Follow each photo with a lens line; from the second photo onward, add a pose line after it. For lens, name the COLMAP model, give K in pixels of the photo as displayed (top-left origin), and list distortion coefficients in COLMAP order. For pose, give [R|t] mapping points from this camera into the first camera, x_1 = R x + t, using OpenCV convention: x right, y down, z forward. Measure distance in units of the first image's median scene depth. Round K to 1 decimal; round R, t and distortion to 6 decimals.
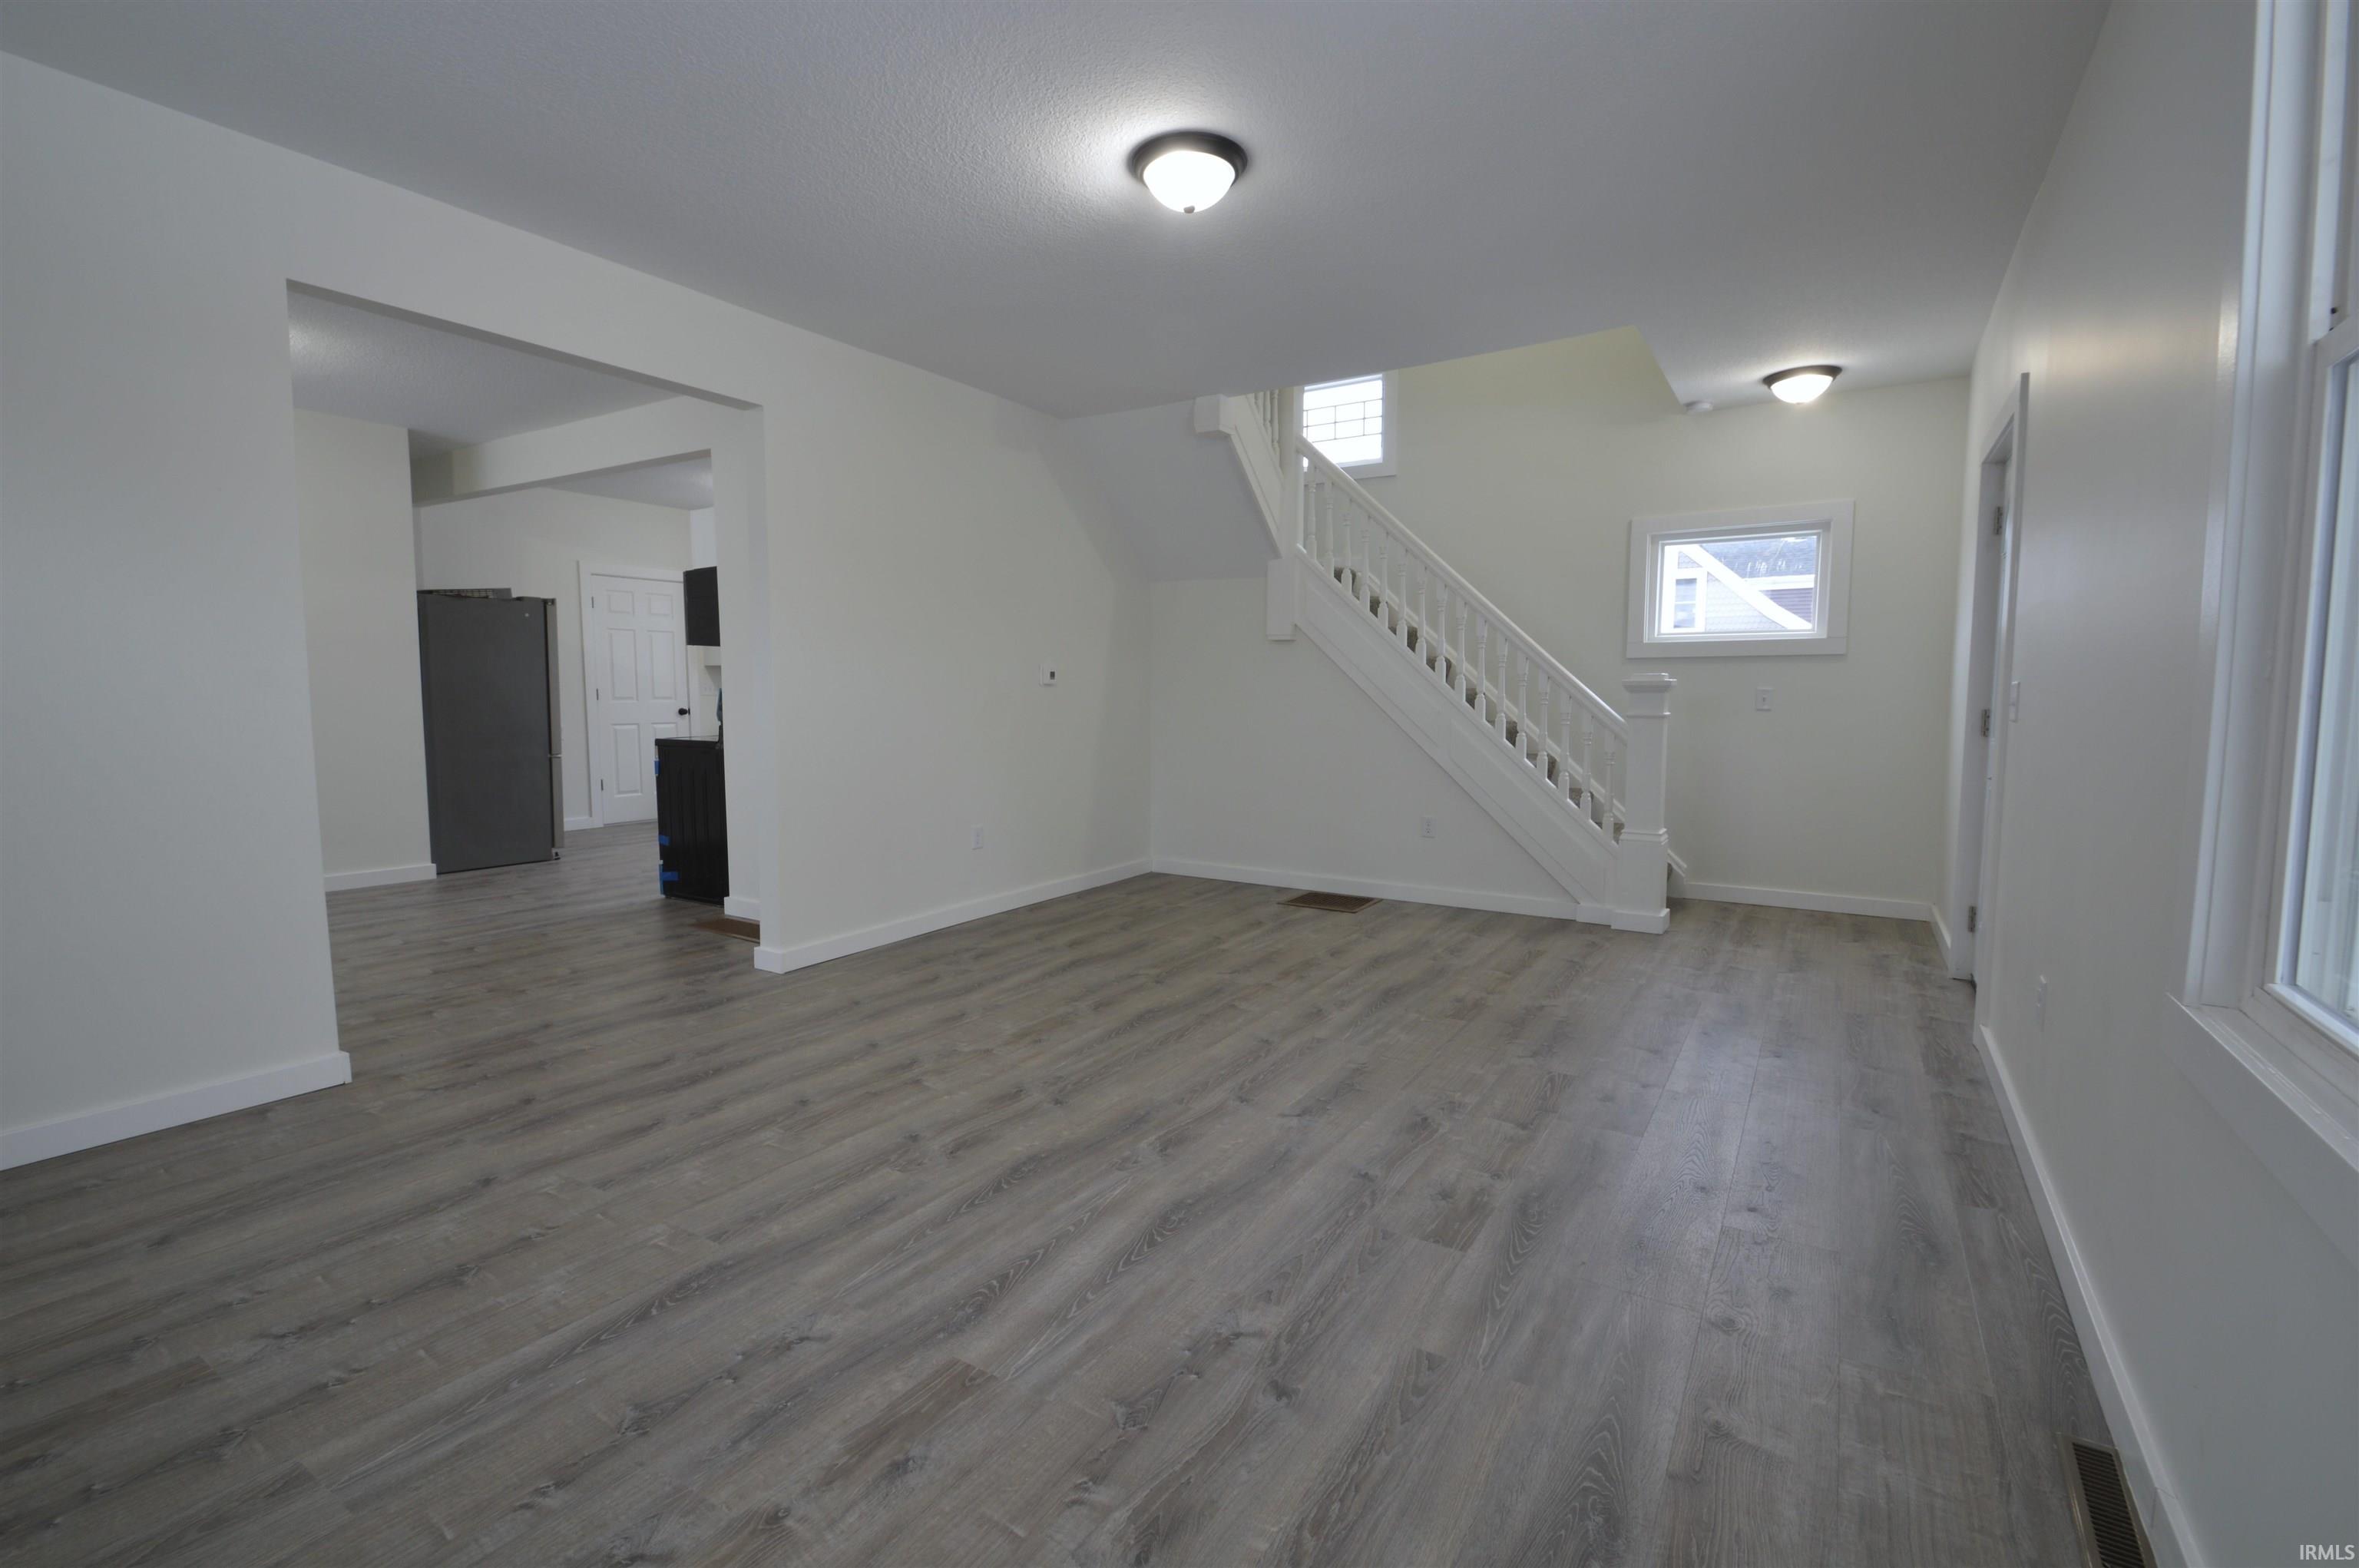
lens RADIAL K [[1068.2, 0, 1179.5], [0, 1068.2, 784.0], [0, 0, 1]] dist [-0.001747, -0.000208]
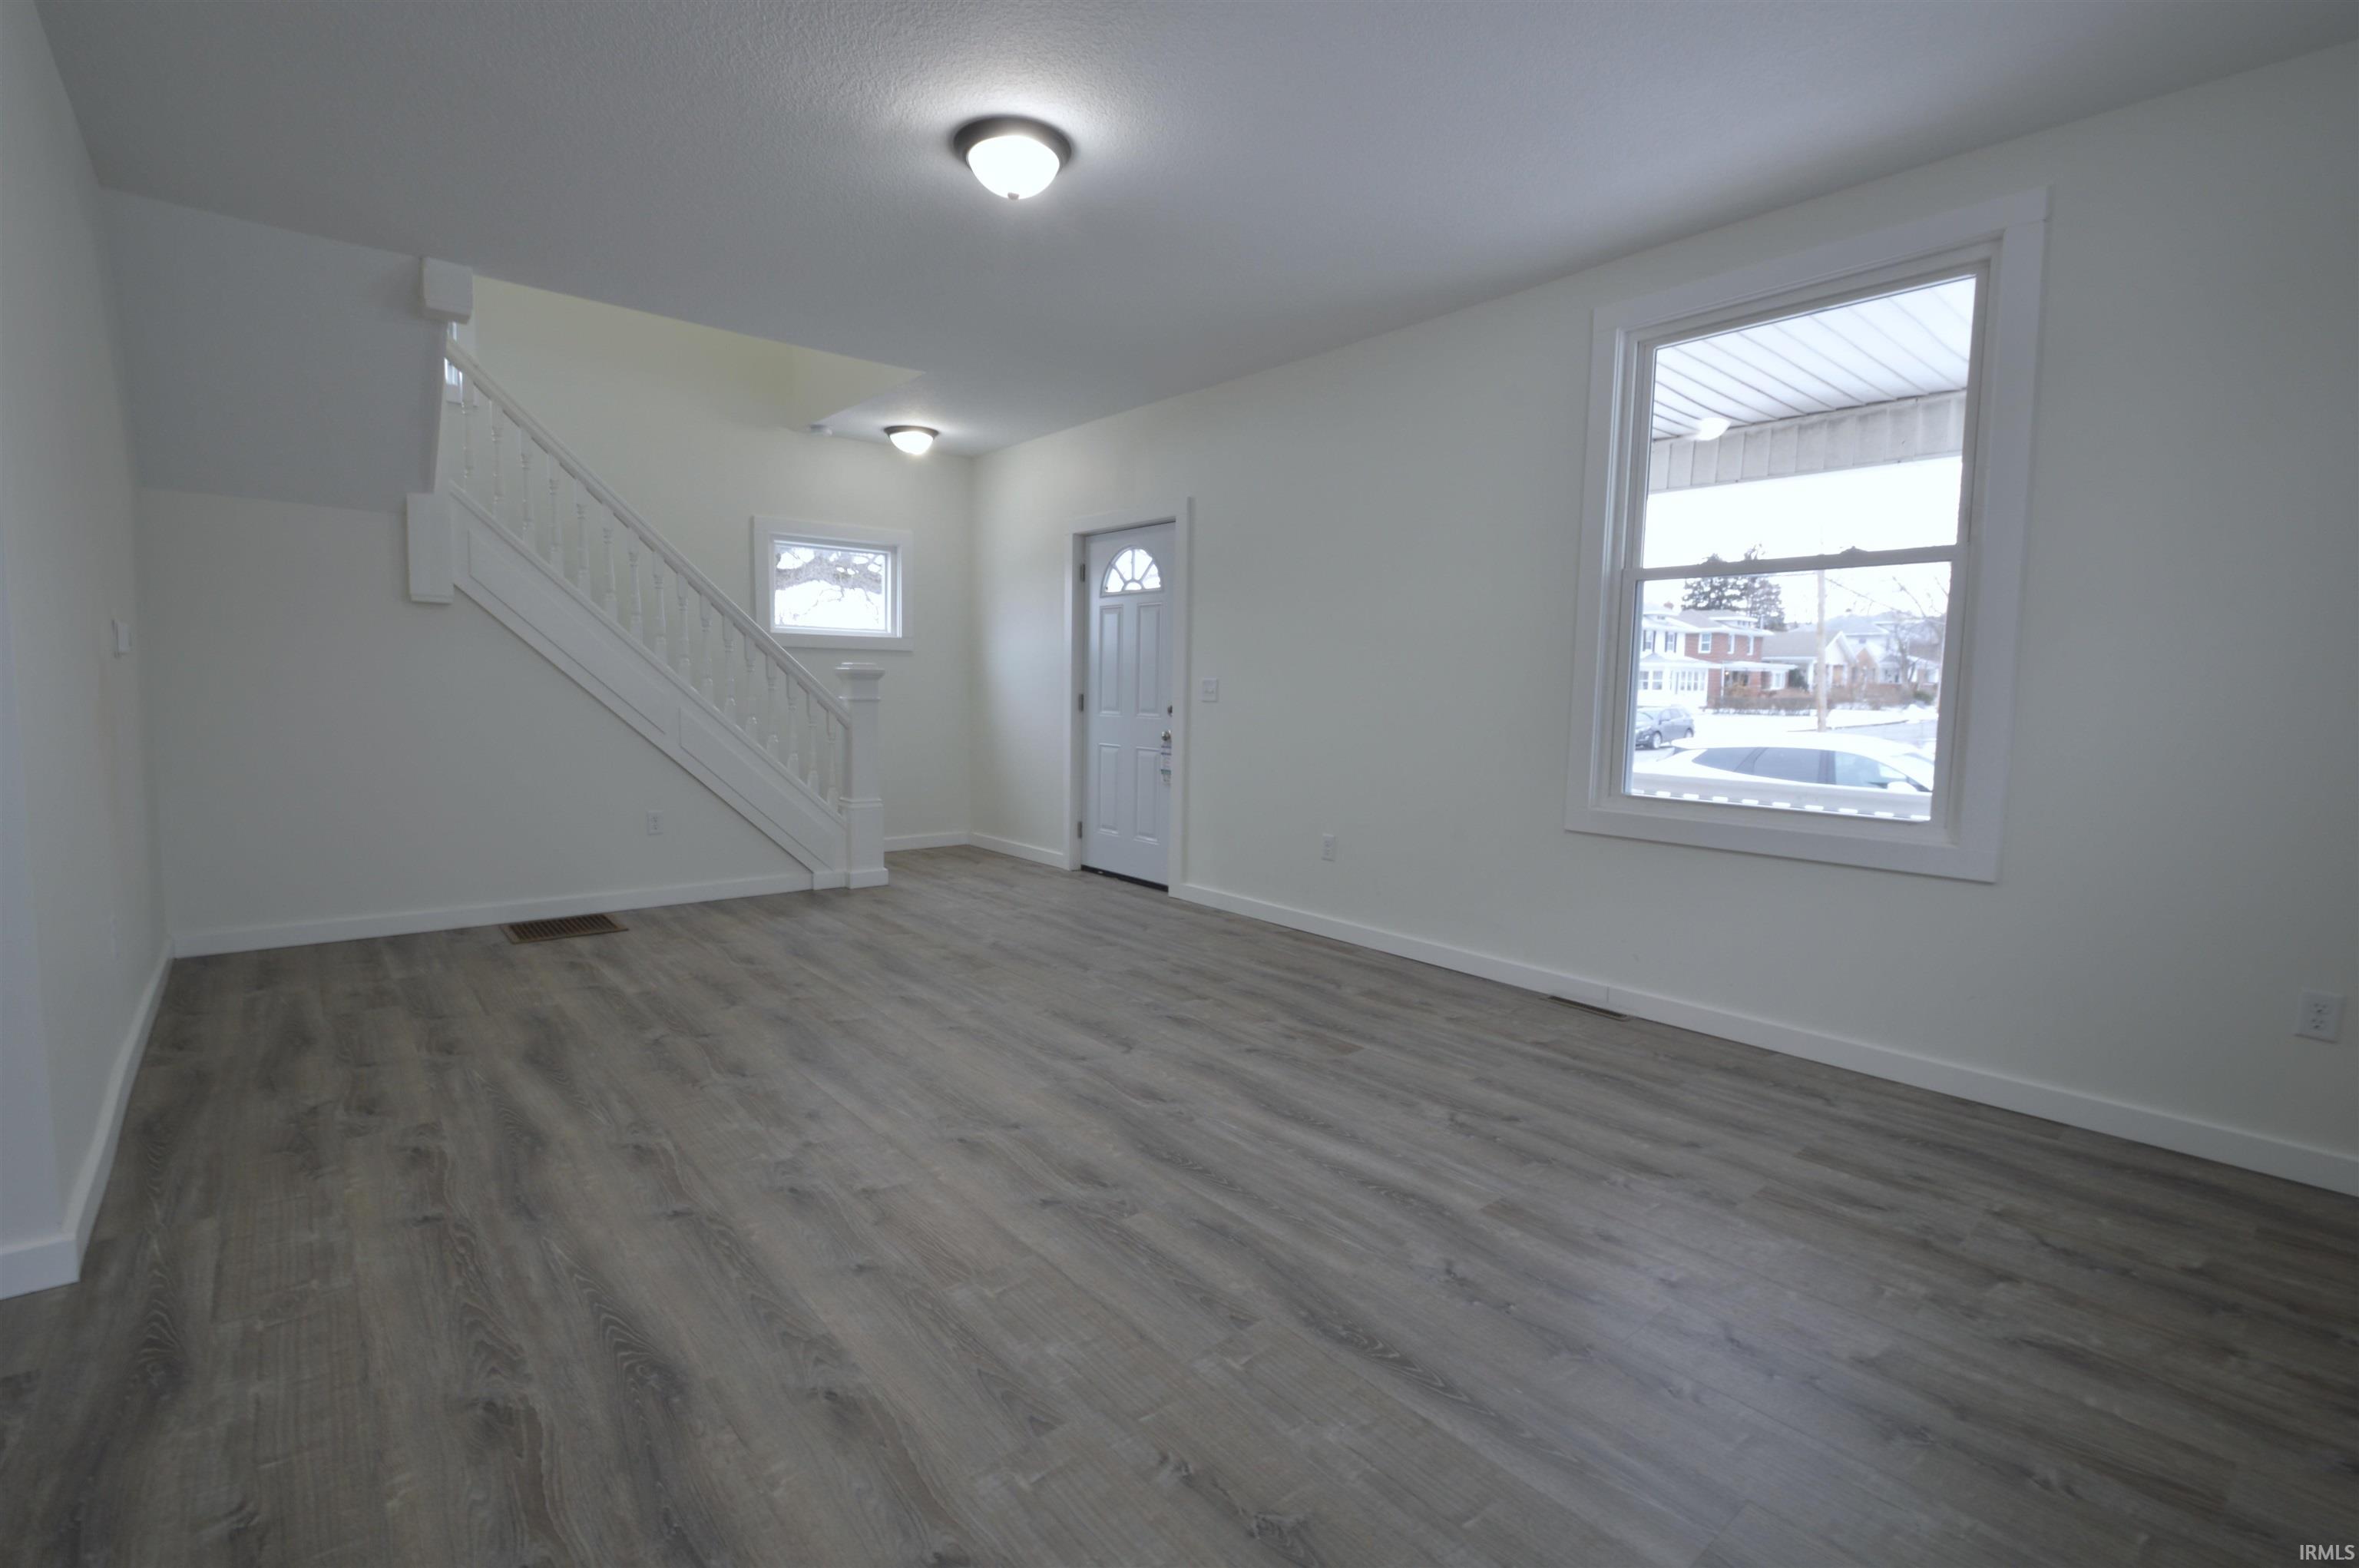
lens RADIAL K [[1047.1, 0, 1145.7], [0, 1047.1, 796.1], [0, 0, 1]] dist [-0.001006, -0.011452]
pose [[0.309216, -0.097514, 0.945979, -0.883984], [0.065954, 0.994533, 0.080960, -0.051349], [-0.948702, 0.037357, 0.313957, 0.578896]]
